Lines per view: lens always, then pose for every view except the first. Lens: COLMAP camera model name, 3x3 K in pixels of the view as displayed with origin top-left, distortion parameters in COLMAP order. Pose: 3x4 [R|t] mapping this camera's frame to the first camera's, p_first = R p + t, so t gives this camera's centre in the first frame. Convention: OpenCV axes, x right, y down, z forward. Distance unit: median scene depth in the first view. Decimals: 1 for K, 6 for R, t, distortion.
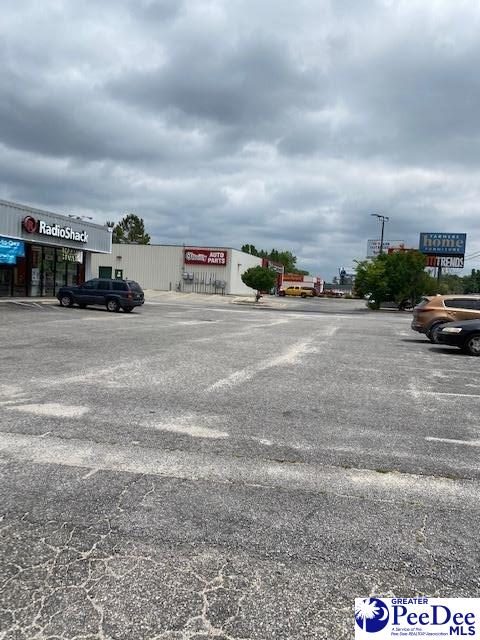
lens RADIAL K [[476.8, 0, 242.2], [0, 476.8, 332.5], [0, 0, 1]] dist [0.042754, -0.065577]
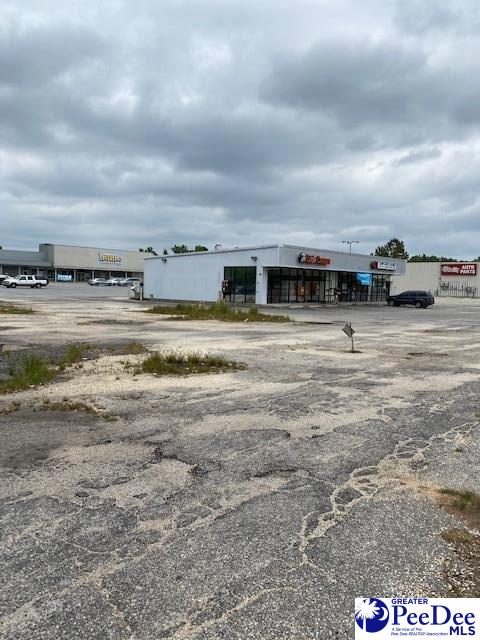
lens RADIAL K [[480.8, 0, 240.0], [0, 480.8, 320.0], [0, 0, 1]] dist [-0.004043, -0.005422]
pose [[0.889857, -0.005453, -0.456208, -0.014679], [-0.012284, 0.999280, -0.035905, 0.053780], [0.456075, 0.037554, 0.889149, -0.666031]]
